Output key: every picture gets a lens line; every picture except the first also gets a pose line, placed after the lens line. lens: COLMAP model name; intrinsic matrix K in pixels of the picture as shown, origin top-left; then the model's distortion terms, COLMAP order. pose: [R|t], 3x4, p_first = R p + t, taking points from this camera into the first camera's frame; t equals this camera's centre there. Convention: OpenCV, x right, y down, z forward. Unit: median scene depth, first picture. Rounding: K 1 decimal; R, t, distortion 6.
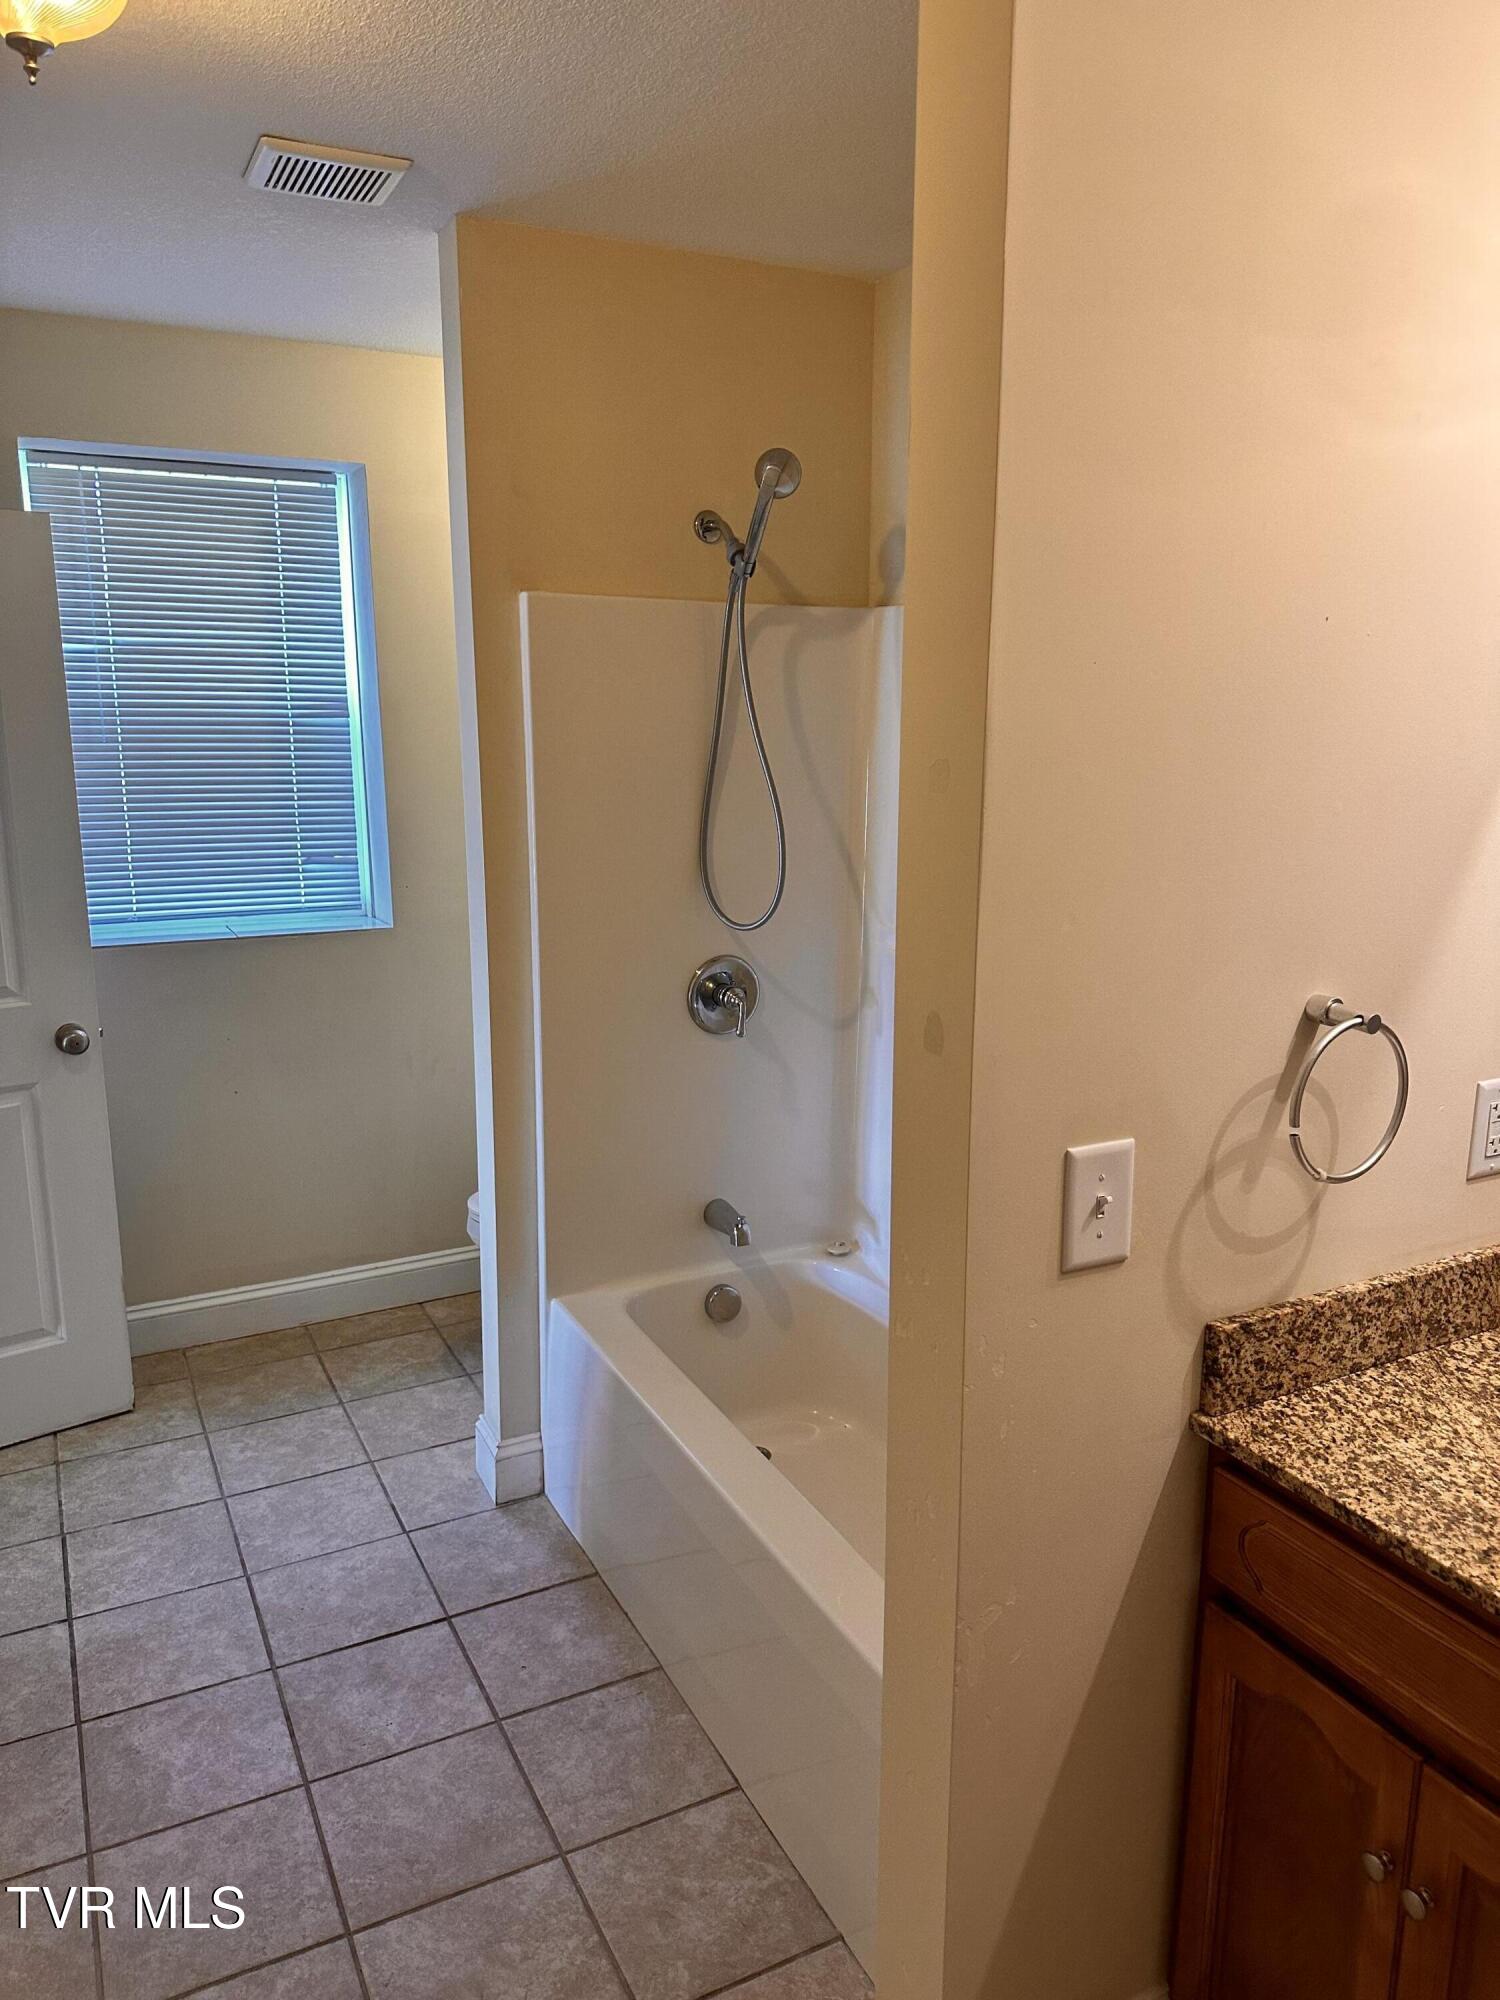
lens RADIAL K [[1434.6, 0, 750.0], [0, 1434.6, 1000.0], [0, 0, 1]] dist [0.001314, -0.002289]
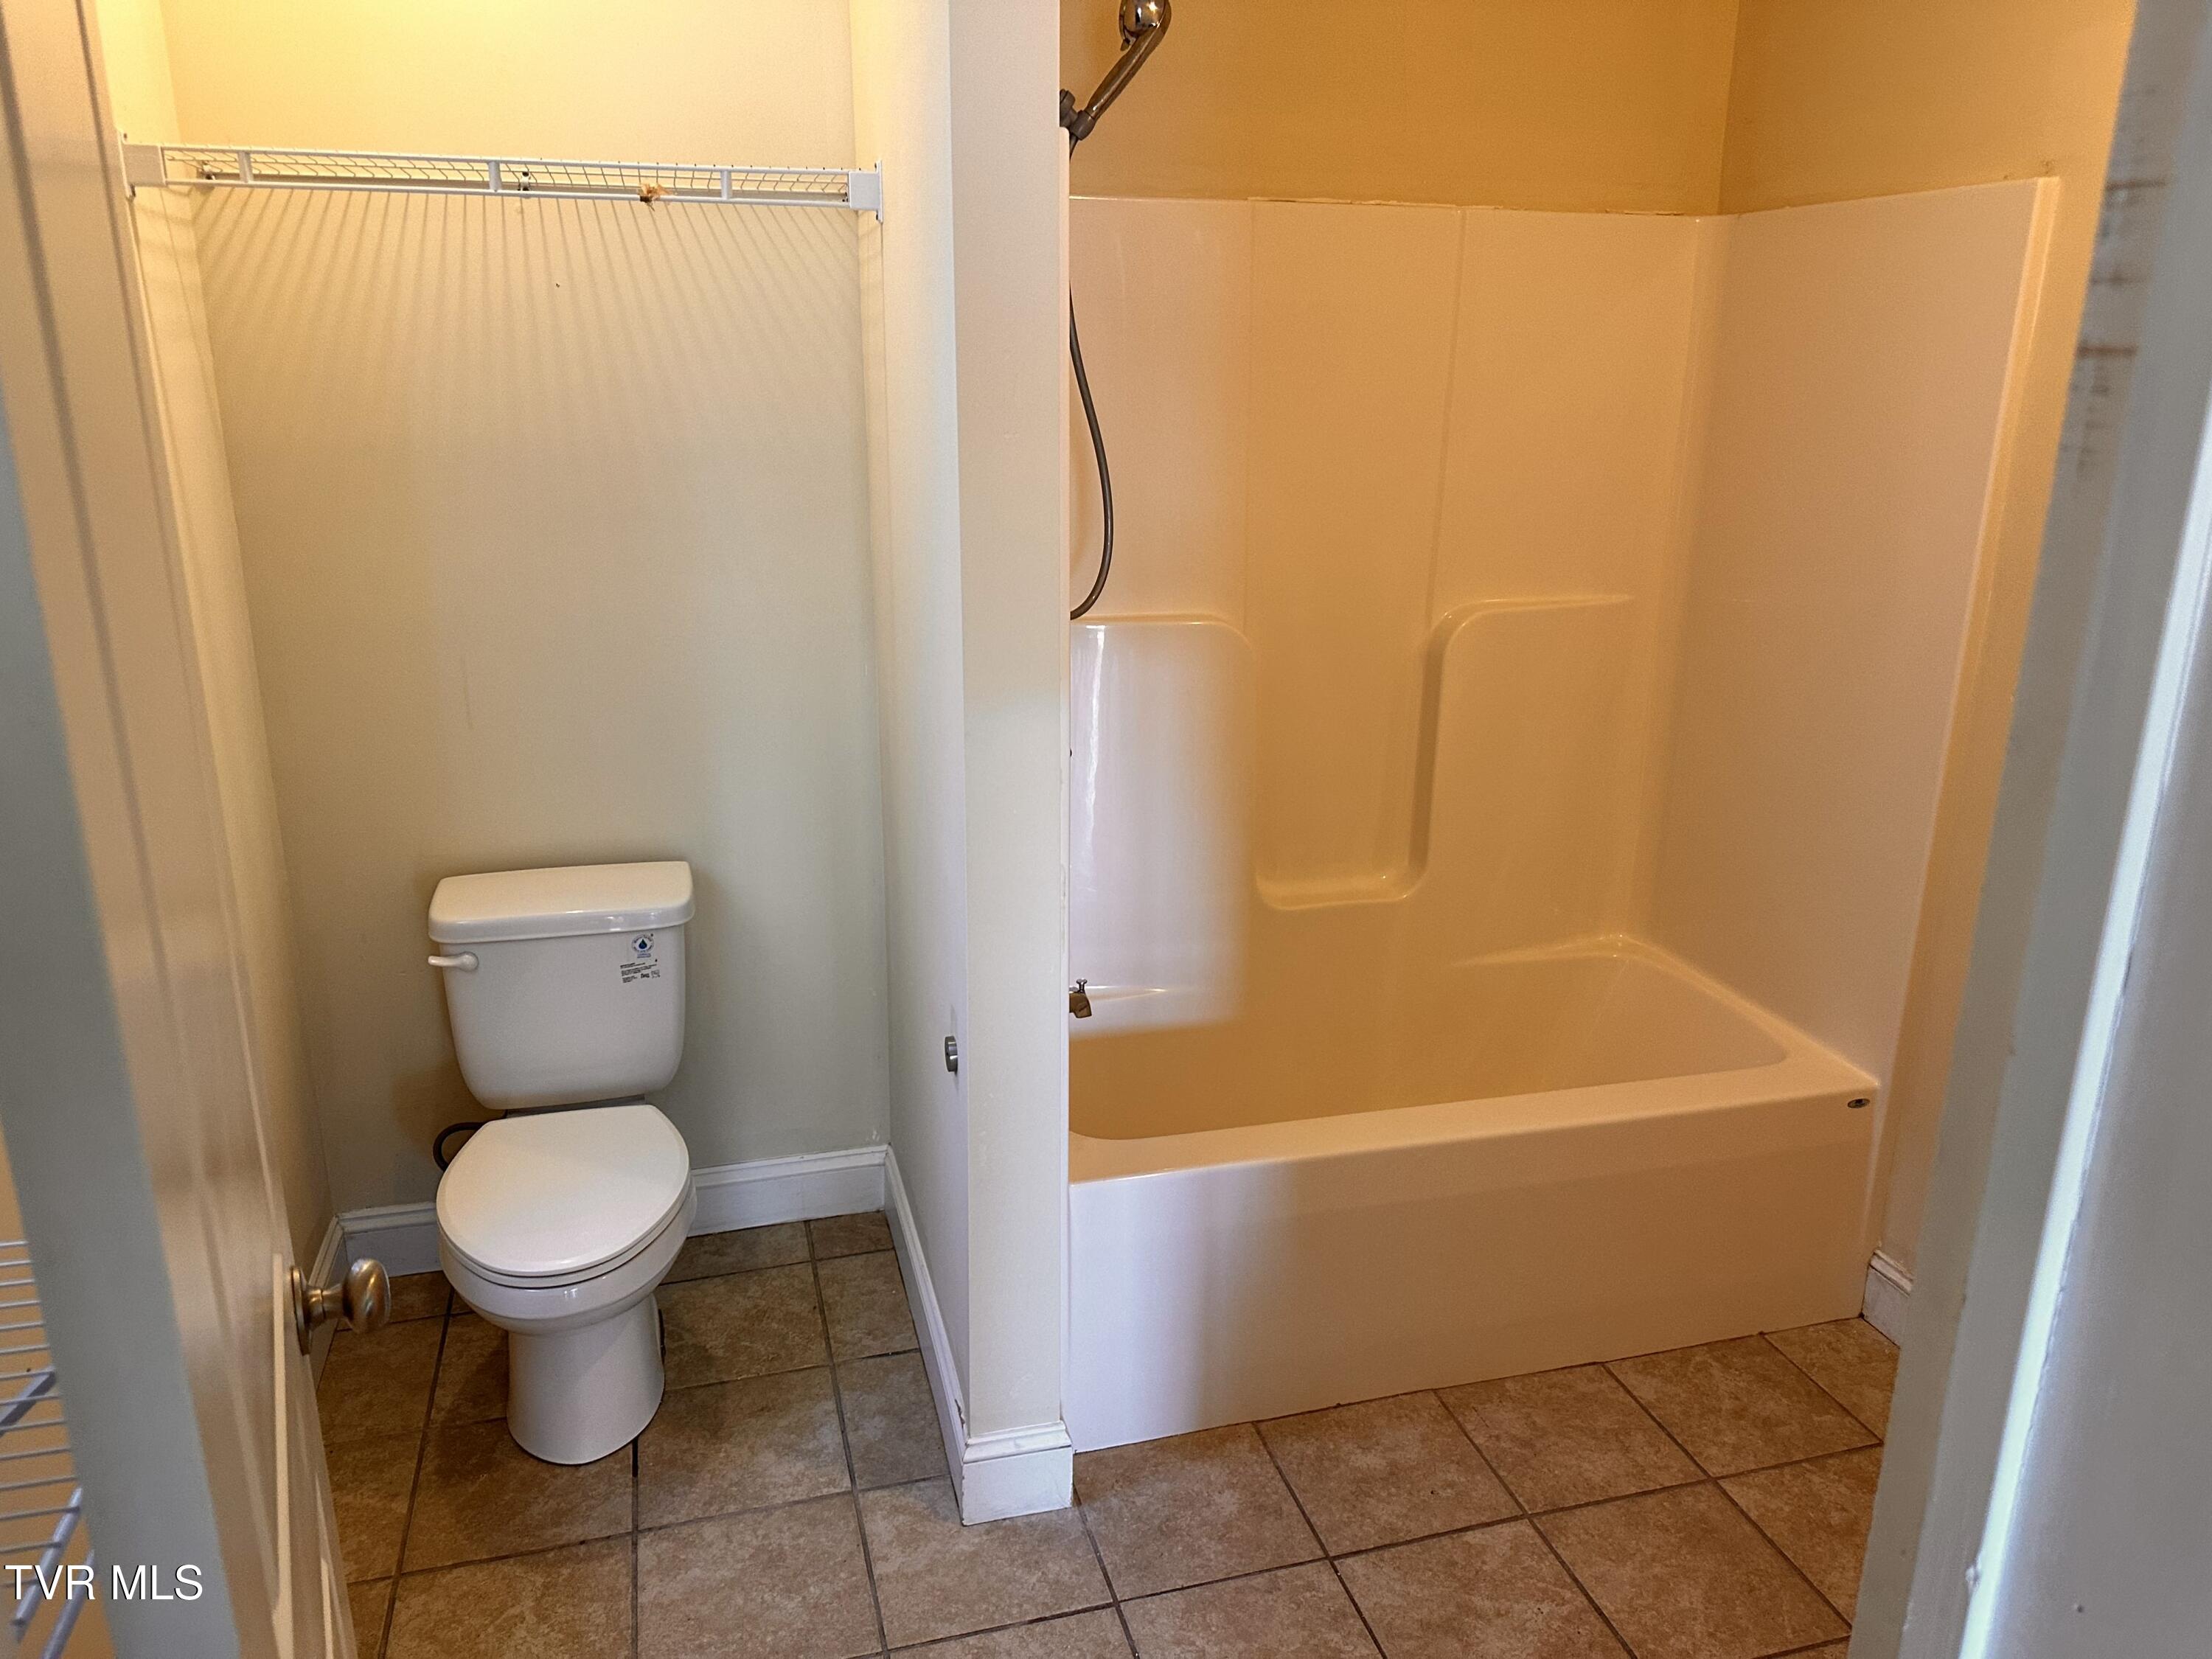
lens RADIAL K [[1586.7, 0, 1106.0], [0, 1586.7, 829.5], [0, 0, 1]] dist [0.001314, -0.002289]
pose [[0.200790, -0.298611, 0.933014, -1.009484], [0.193301, 0.945762, 0.261092, -0.202712], [-0.960374, 0.127928, 0.247621, 0.948556]]
